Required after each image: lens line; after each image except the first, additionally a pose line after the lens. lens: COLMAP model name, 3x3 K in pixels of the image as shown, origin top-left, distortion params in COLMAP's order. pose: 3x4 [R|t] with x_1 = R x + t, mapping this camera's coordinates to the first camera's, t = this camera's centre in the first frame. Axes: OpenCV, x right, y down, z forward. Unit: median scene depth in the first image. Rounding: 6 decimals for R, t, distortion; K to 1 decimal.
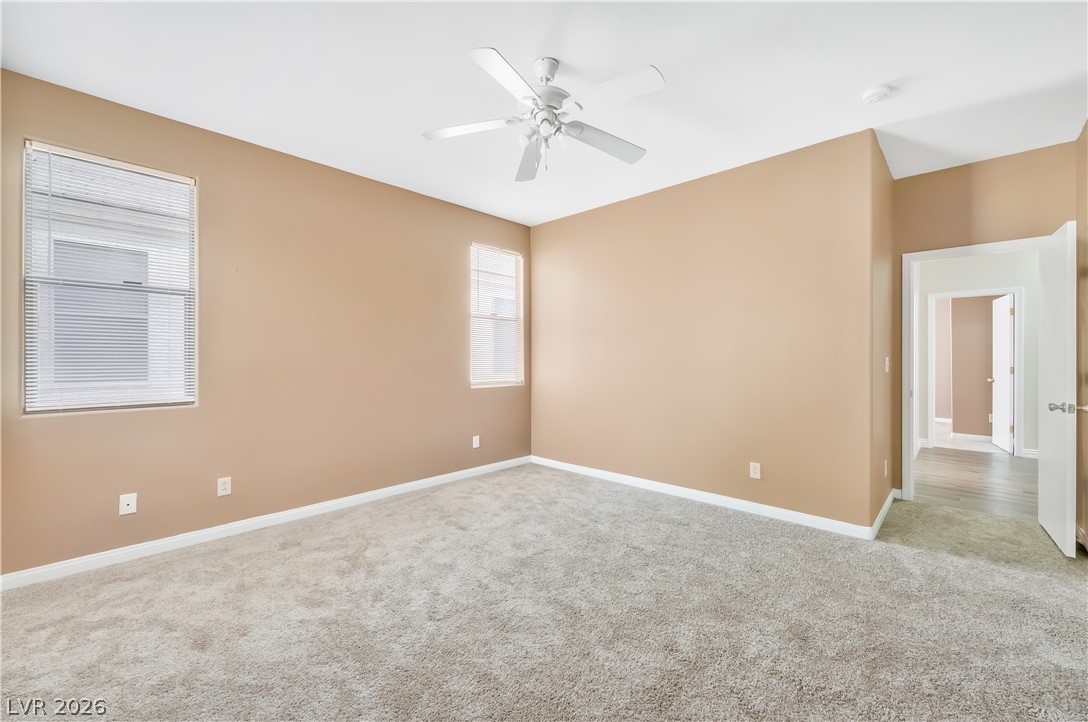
lens RADIAL K [[436.9, 0, 543.0], [0, 436.9, 360.4], [0, 0, 1]] dist [-0.000826, -0.000421]
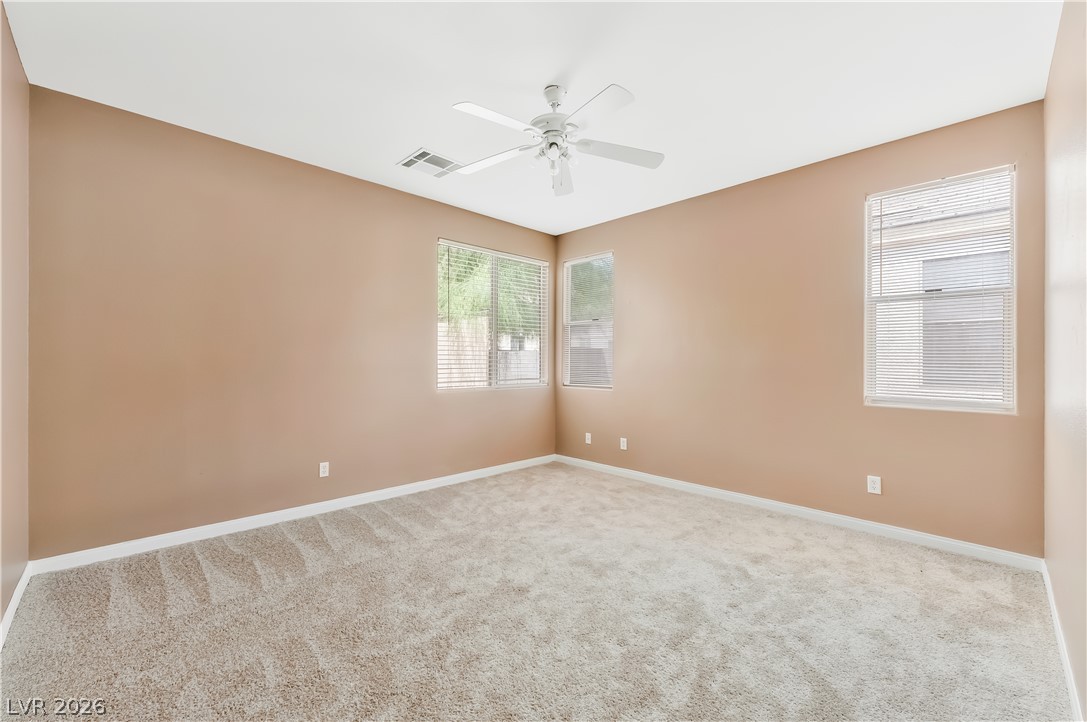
lens RADIAL K [[436.5, 0, 521.0], [0, 436.5, 360.2], [0, 0, 1]] dist [-0.000826, -0.000421]
pose [[-0.063983, 0.012044, -0.997878, 0.804156], [0.006633, 0.999910, 0.011643, -0.028808], [0.997929, -0.005874, -0.064057, 0.702199]]
